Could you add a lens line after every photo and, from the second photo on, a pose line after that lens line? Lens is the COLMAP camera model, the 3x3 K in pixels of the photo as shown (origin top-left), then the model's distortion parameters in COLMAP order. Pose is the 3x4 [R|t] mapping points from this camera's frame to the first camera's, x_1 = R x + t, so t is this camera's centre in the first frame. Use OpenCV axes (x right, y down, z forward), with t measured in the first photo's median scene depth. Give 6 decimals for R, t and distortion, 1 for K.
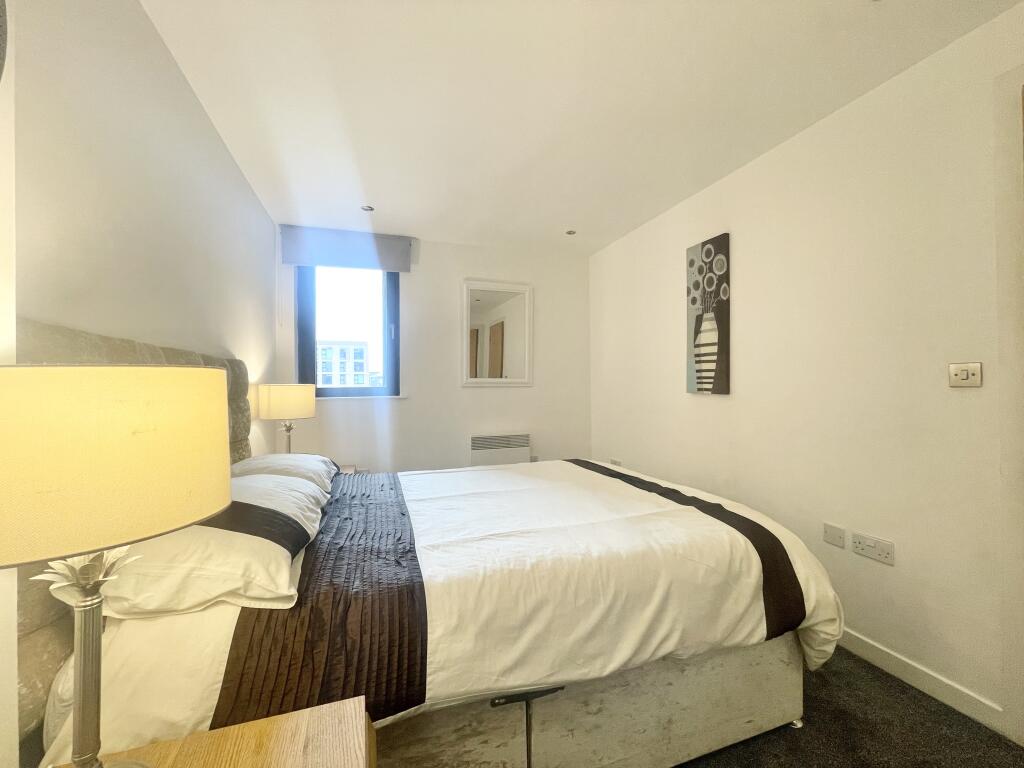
lens RADIAL K [[418.7, 0, 512.0], [0, 418.7, 384.0], [0, 0, 1]] dist [-0.000520, -0.000108]
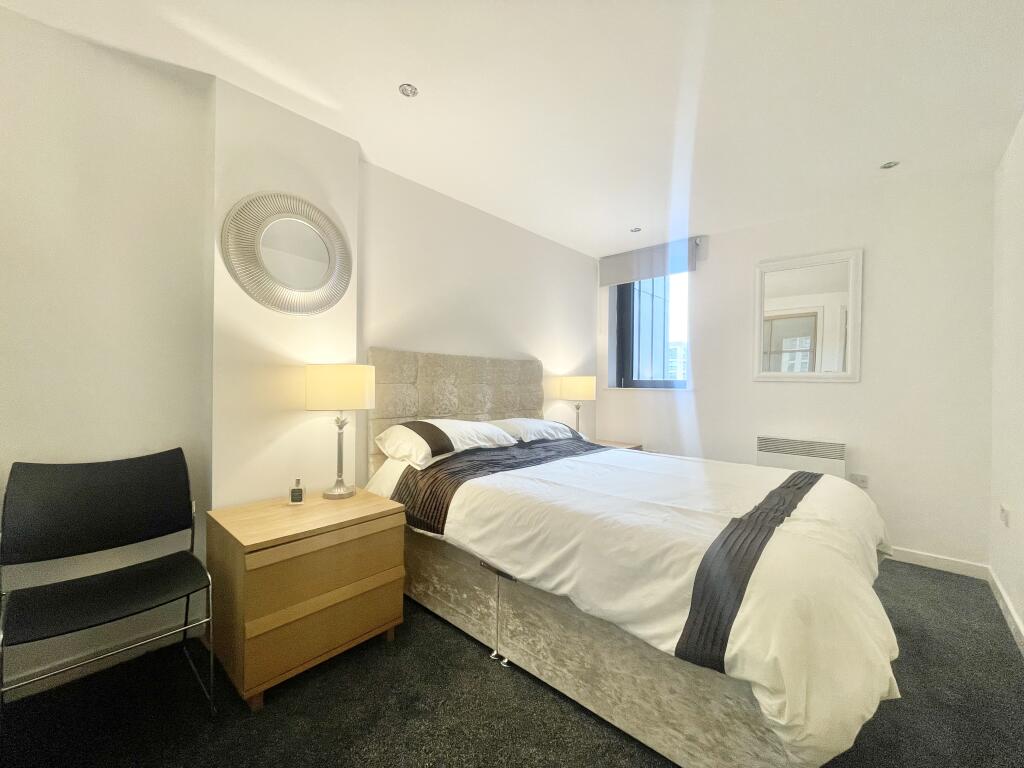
lens RADIAL K [[418.7, 0, 512.0], [0, 418.7, 384.0], [0, 0, 1]] dist [-0.000520, -0.000108]
pose [[0.481372, 0.019084, -0.876309, 1.202893], [-0.016189, 0.999786, 0.012880, 0.027651], [0.876367, 0.007987, 0.481578, 0.259455]]
